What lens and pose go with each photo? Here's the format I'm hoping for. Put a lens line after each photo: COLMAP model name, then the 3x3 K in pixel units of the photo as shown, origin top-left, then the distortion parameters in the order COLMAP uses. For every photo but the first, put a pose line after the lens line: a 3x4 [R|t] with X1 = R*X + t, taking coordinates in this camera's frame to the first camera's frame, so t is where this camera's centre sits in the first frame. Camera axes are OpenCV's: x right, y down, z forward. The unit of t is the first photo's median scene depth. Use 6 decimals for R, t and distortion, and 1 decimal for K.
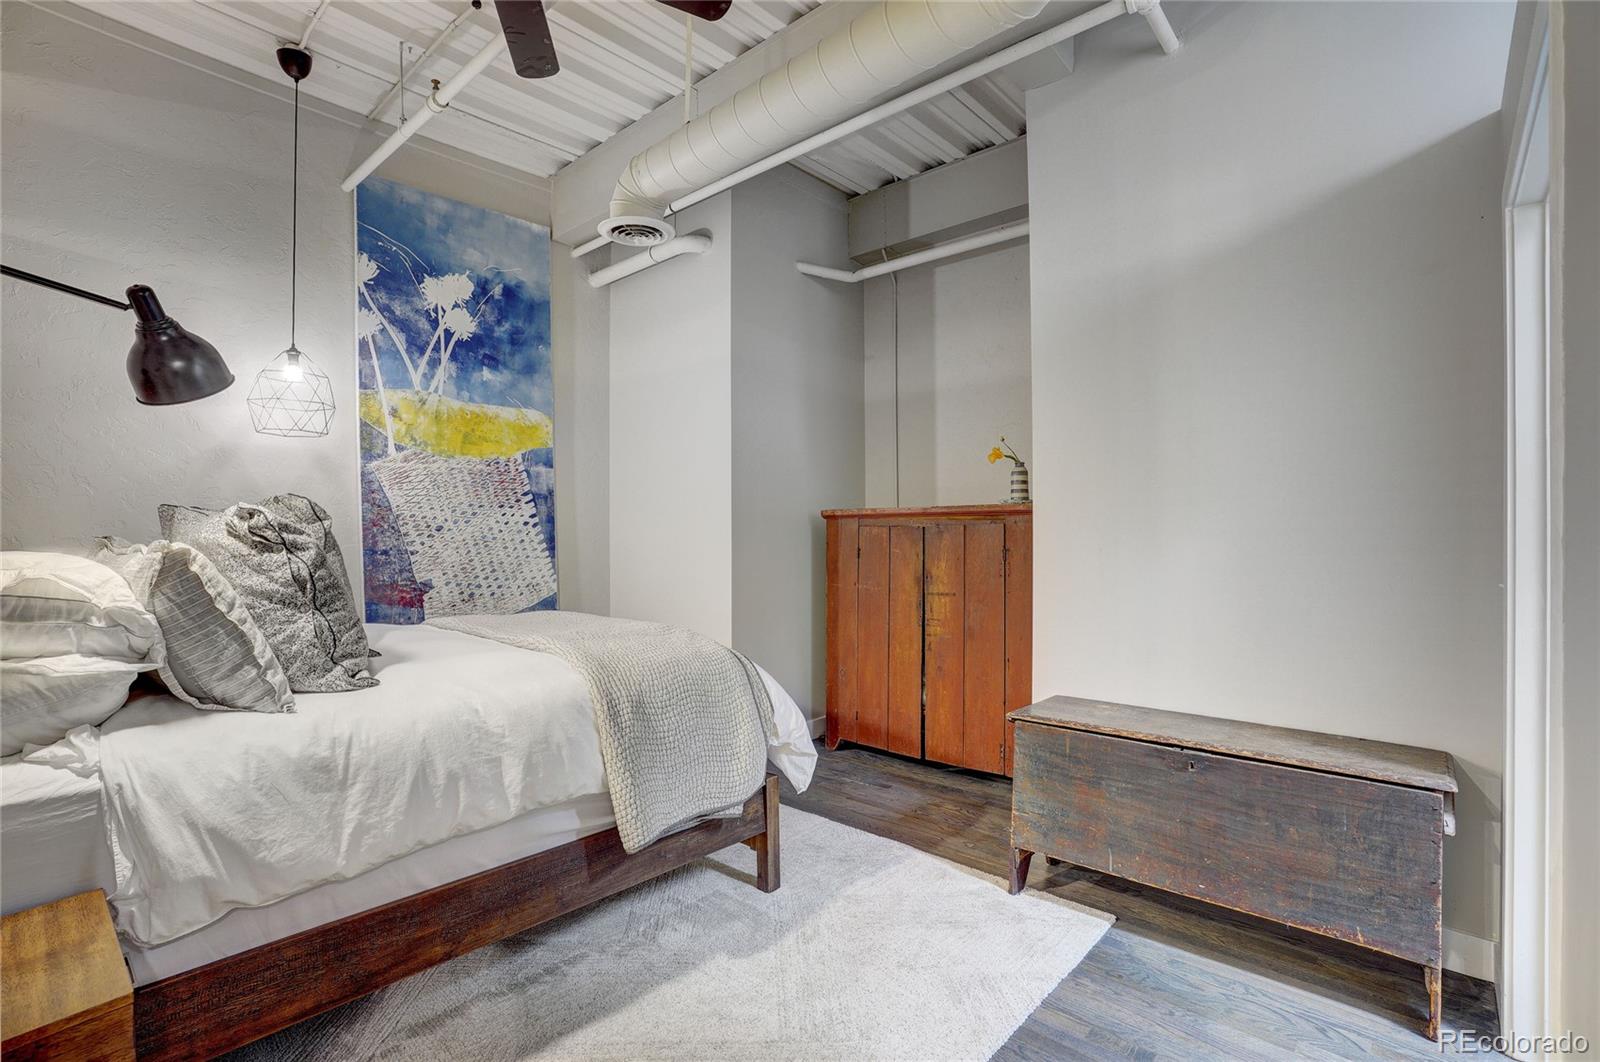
lens RADIAL K [[733.5, 0, 800.0], [0, 733.5, 531.0], [0, 0, 1]] dist [-0.061992, 0.022038]
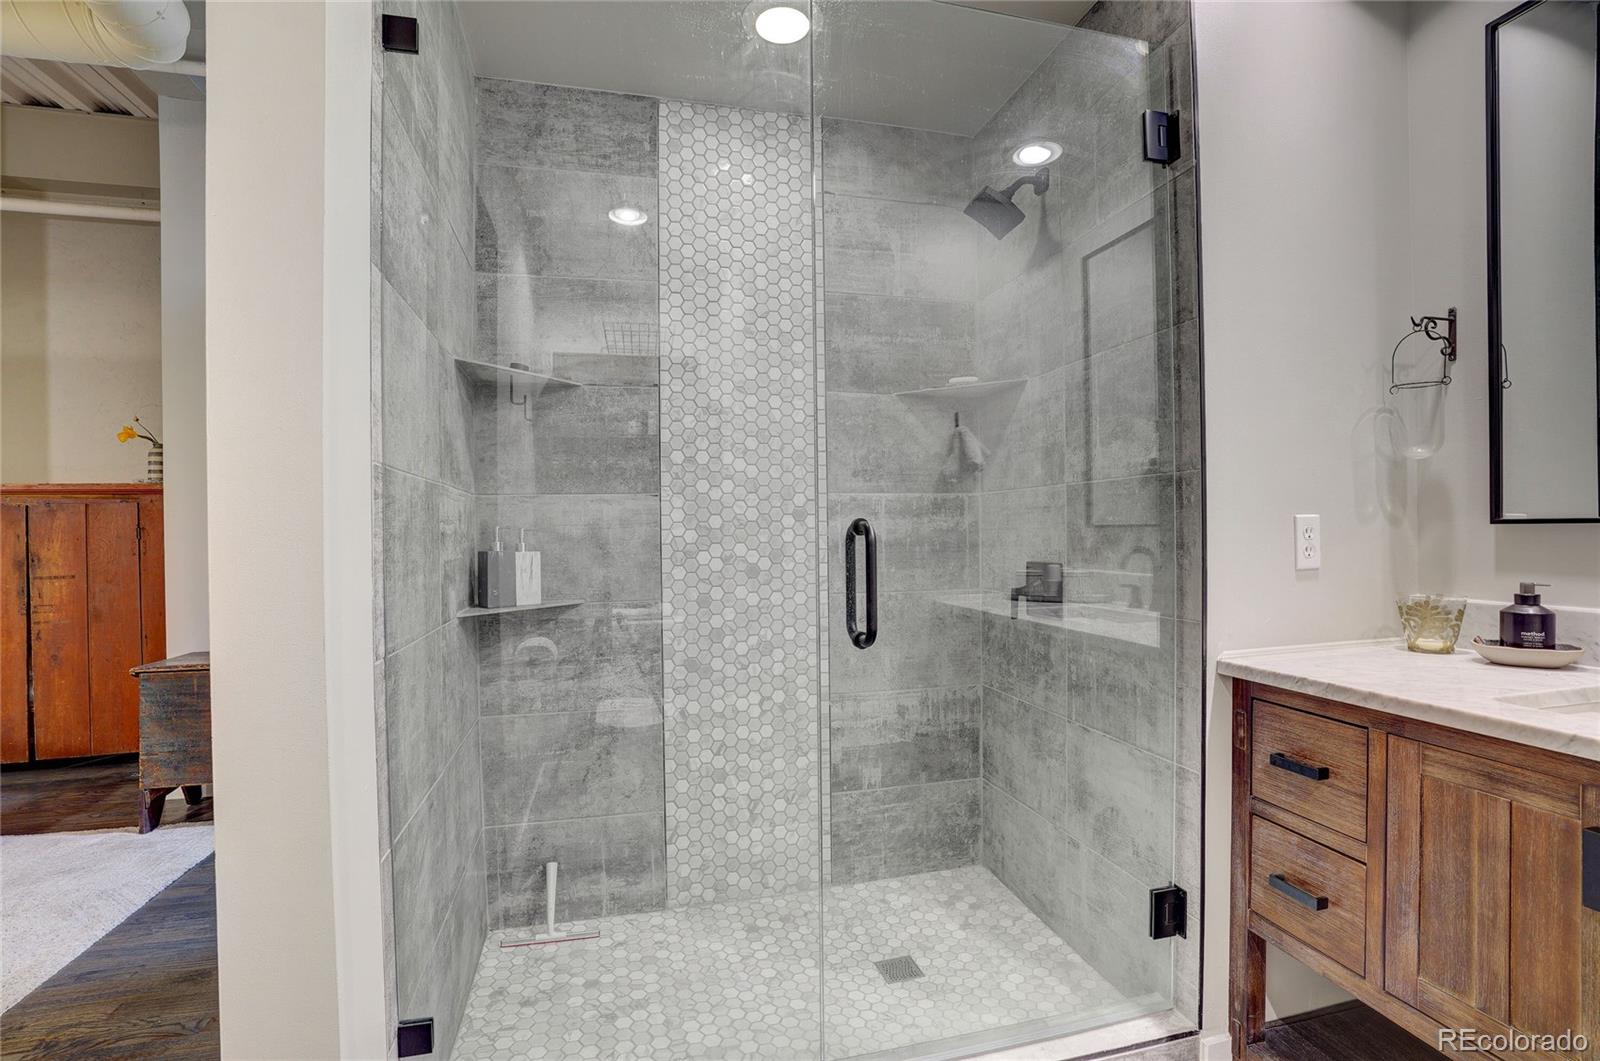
lens RADIAL K [[710.1, 0, 800.0], [0, 710.1, 530.5], [0, 0, 1]] dist [-0.014352, 0.000088]
pose [[0.550612, -0.011723, 0.834679, -0.028321], [0.006853, 0.999931, 0.009523, 0.024874], [-0.834733, 0.000477, 0.550654, -0.301597]]
